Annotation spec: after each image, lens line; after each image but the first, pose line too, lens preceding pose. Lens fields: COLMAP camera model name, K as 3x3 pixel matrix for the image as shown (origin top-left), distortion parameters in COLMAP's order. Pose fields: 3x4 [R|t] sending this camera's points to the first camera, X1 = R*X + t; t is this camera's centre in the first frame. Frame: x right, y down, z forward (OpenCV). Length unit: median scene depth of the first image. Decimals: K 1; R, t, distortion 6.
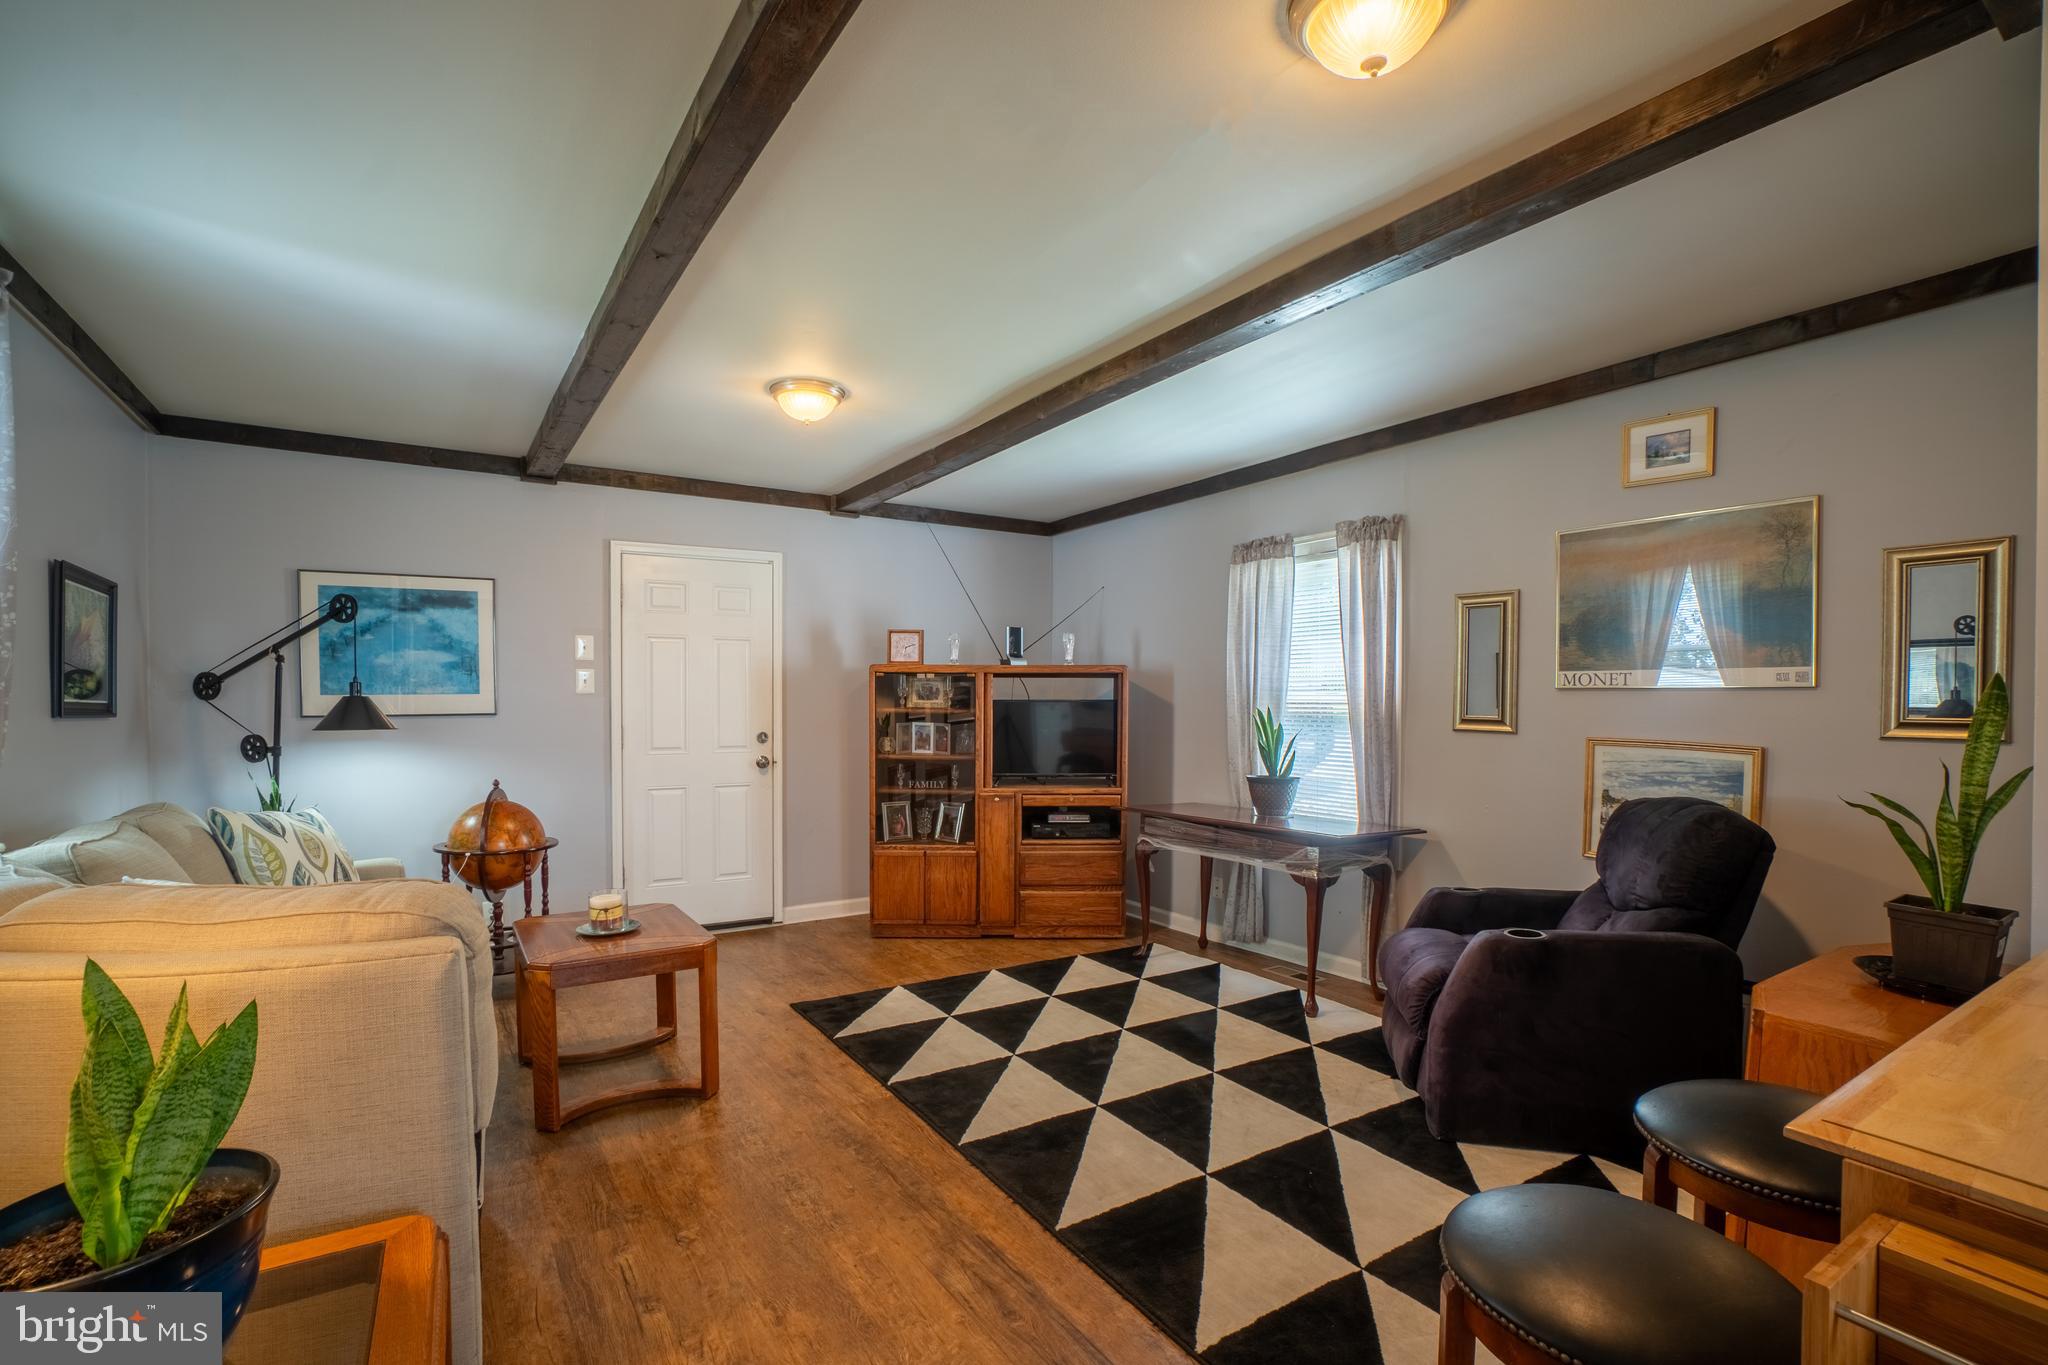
lens RADIAL K [[966.5, 0, 1026.2], [0, 966.5, 722.3], [0, 0, 1]] dist [-0.051646, 0.017354]
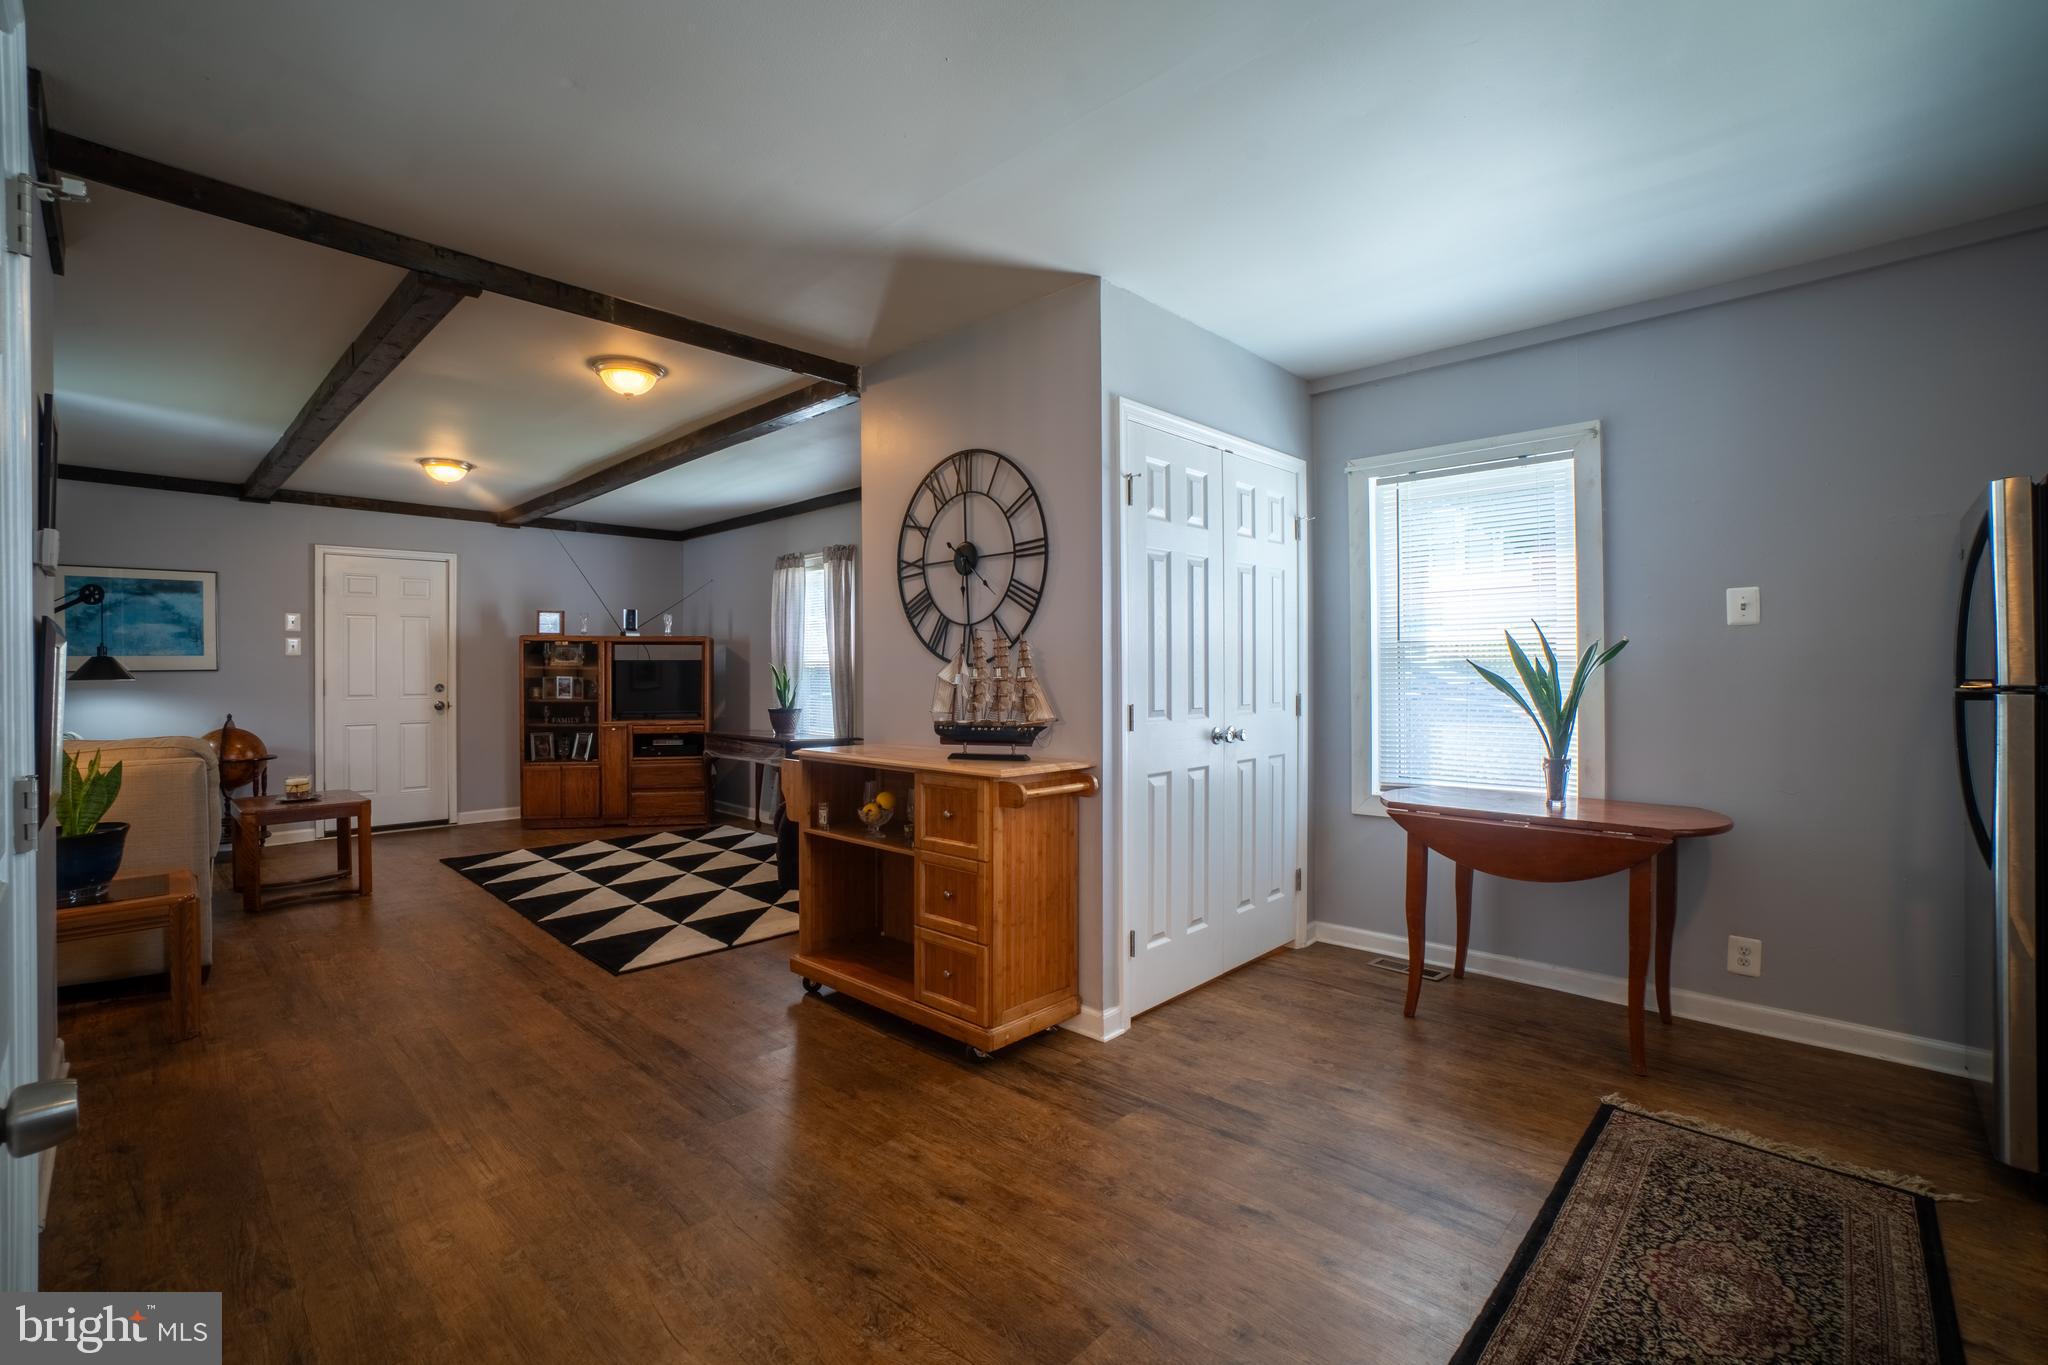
lens RADIAL K [[938.2, 0, 1019.2], [0, 938.2, 666.9], [0, 0, 1]] dist [-0.057131, 0.026666]
pose [[0.975878, -0.002349, 0.218304, 0.257930], [0.007042, 0.999760, -0.020723, 0.019896], [-0.218203, 0.021760, 0.975661, -0.485680]]
